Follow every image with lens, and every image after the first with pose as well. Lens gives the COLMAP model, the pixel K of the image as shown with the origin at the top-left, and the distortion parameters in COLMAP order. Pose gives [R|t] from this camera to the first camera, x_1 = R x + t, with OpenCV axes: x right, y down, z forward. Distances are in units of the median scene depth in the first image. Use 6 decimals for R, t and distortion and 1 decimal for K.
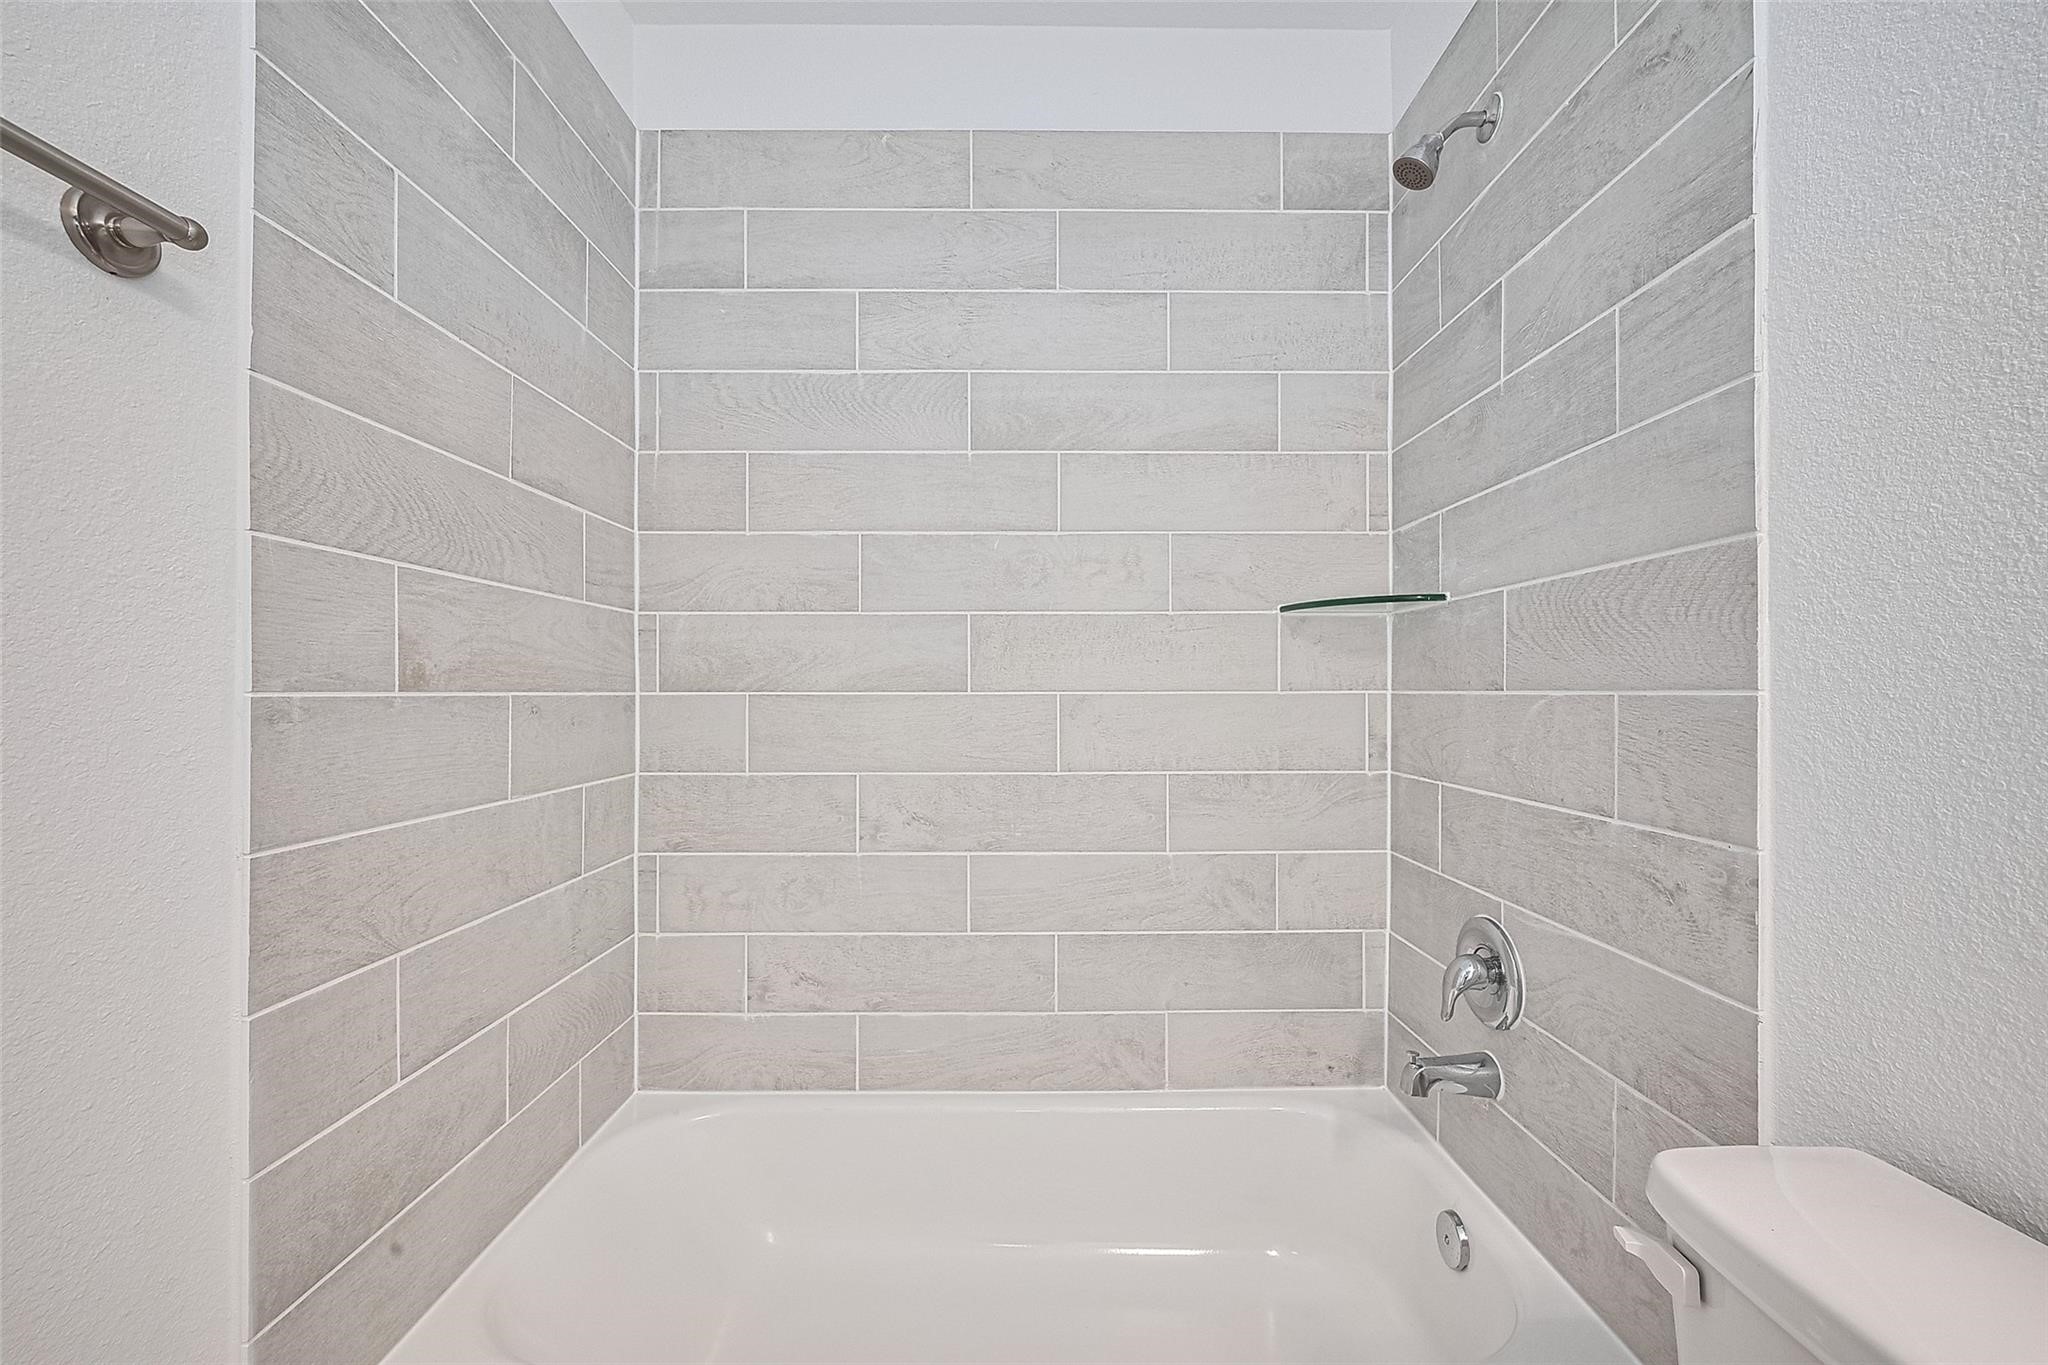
lens RADIAL K [[825.4, 0, 1030.2], [0, 825.4, 686.2], [0, 0, 1]] dist [0.000376, -0.000133]
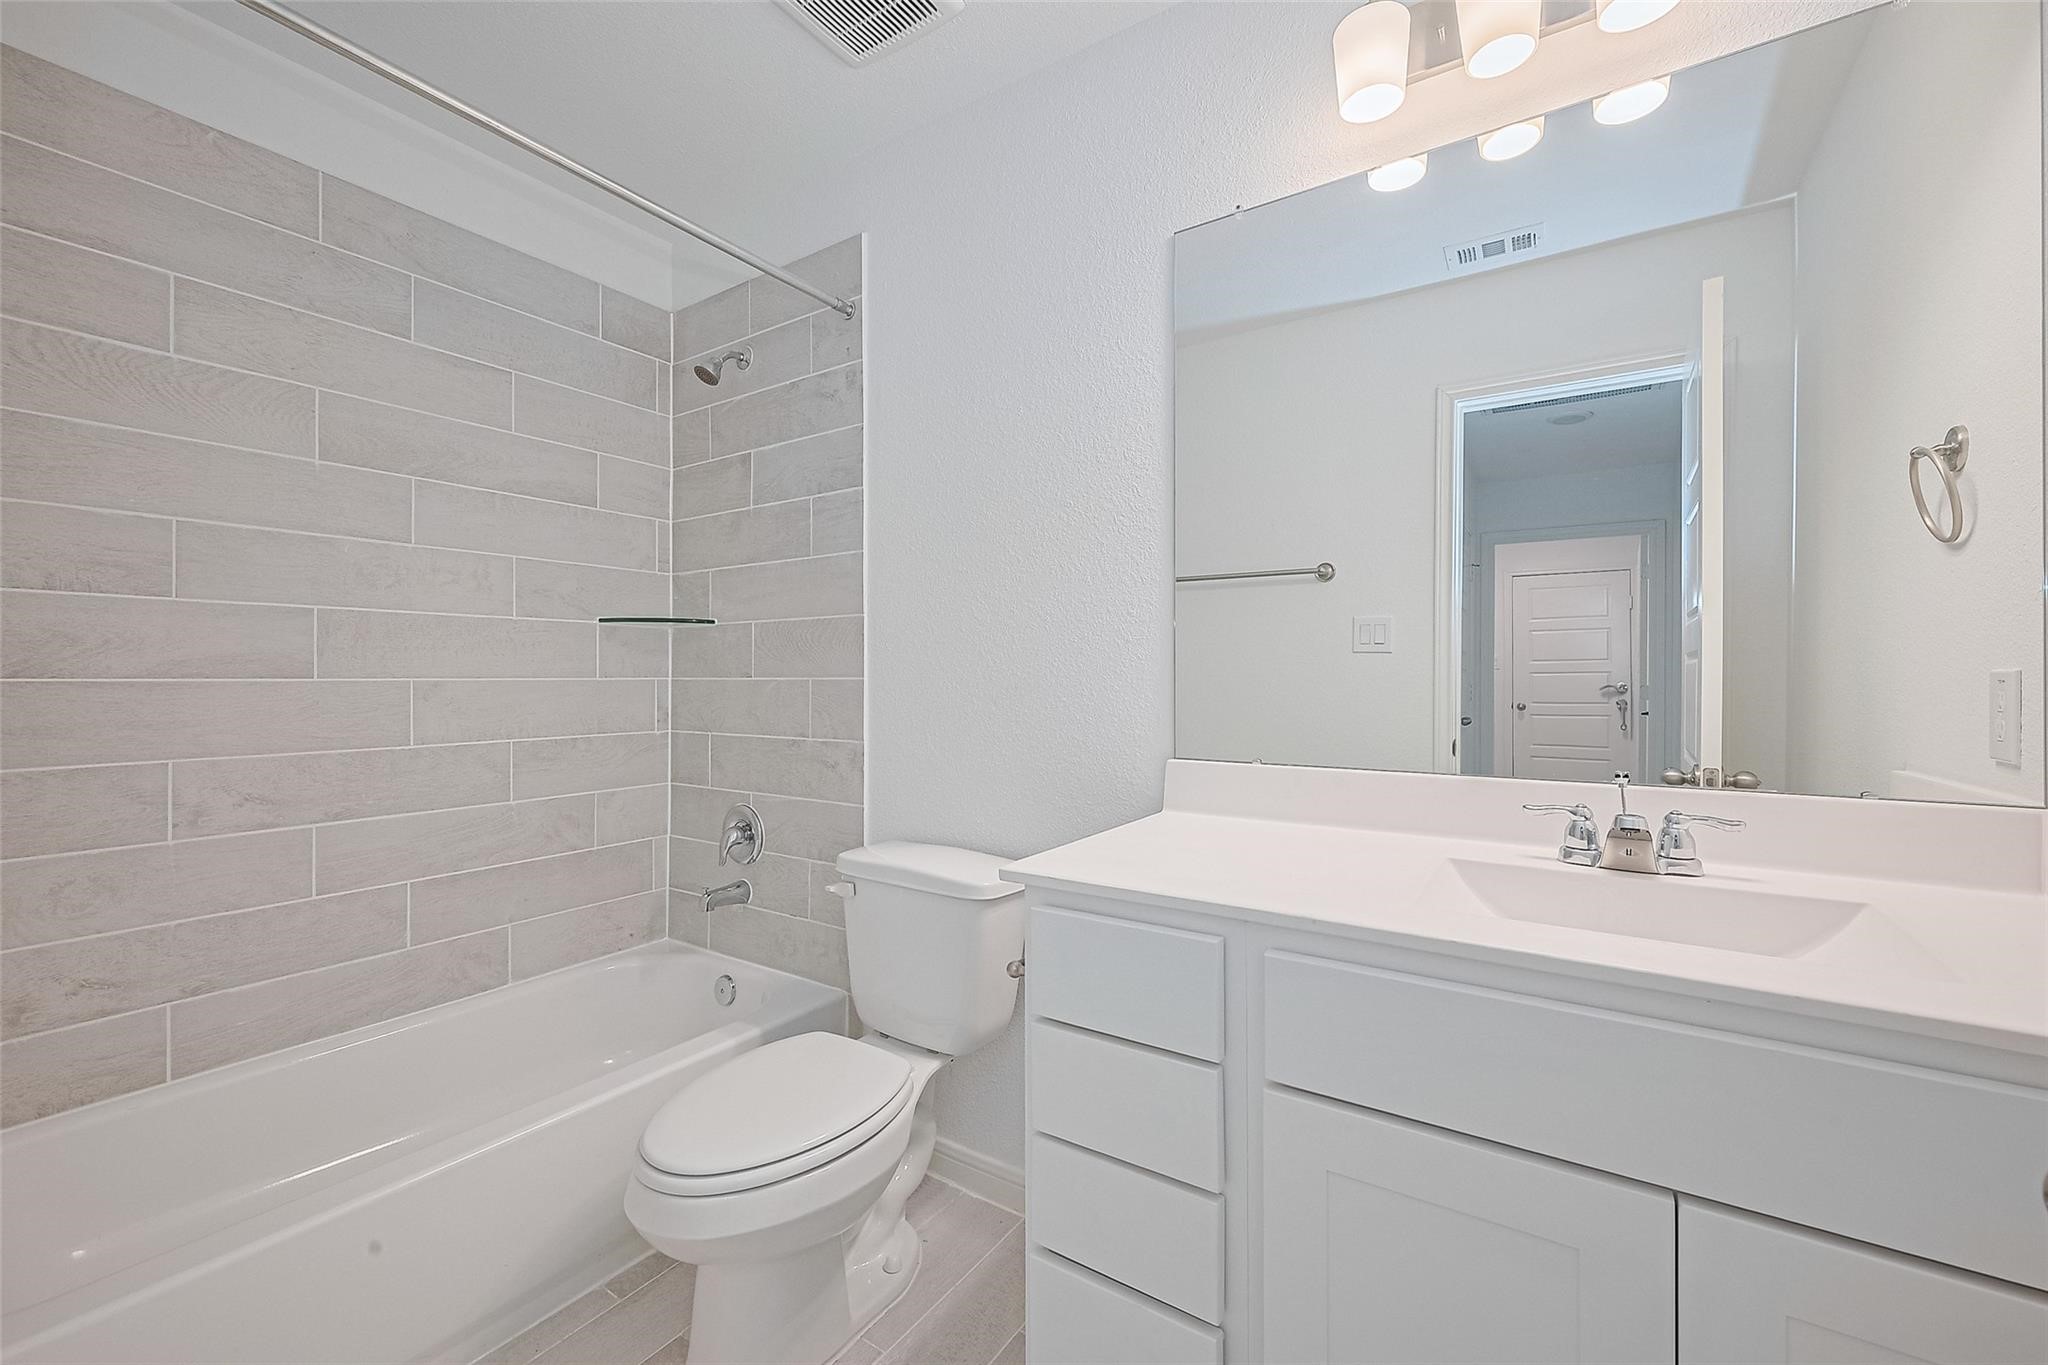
lens RADIAL K [[825.4, 0, 1030.2], [0, 825.4, 686.2], [0, 0, 1]] dist [0.000376, -0.000133]
pose [[0.566775, -0.007339, 0.823840, -0.444952], [-0.004535, 0.999917, 0.012027, -0.000390], [-0.823860, -0.010553, 0.566695, -0.414426]]
